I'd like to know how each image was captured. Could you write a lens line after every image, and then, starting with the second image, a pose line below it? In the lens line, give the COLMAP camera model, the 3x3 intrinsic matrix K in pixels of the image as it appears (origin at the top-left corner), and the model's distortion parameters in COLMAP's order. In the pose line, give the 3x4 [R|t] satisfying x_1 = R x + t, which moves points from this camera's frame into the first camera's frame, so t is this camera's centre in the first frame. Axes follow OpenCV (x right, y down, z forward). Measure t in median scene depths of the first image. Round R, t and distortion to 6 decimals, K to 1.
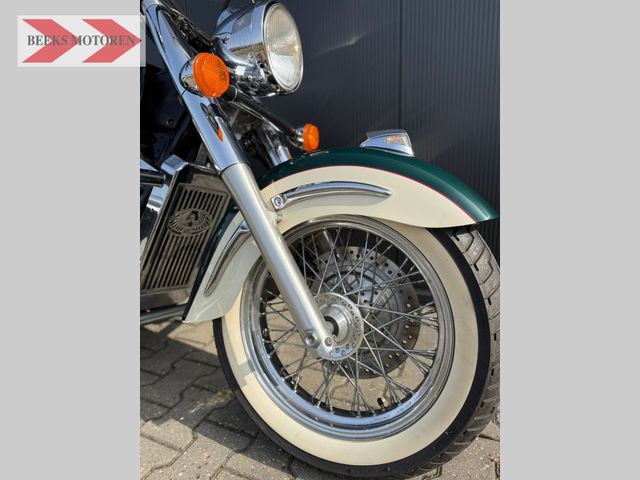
lens RADIAL K [[346.2, 0, 319.1], [0, 346.2, 234.3], [0, 0, 1]] dist [0.021049, -0.000503]
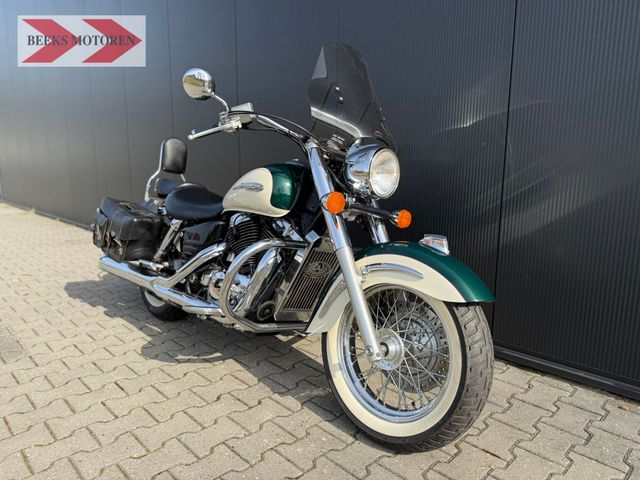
lens RADIAL K [[345.3, 0, 320.0], [0, 345.3, 240.0], [0, 0, 1]] dist [-0.000969, -0.000521]
pose [[0.931163, 0.097897, -0.351214, 0.221174], [-0.127610, 0.989858, -0.062417, -0.090006], [0.341542, 0.102939, 0.934212, -0.585846]]
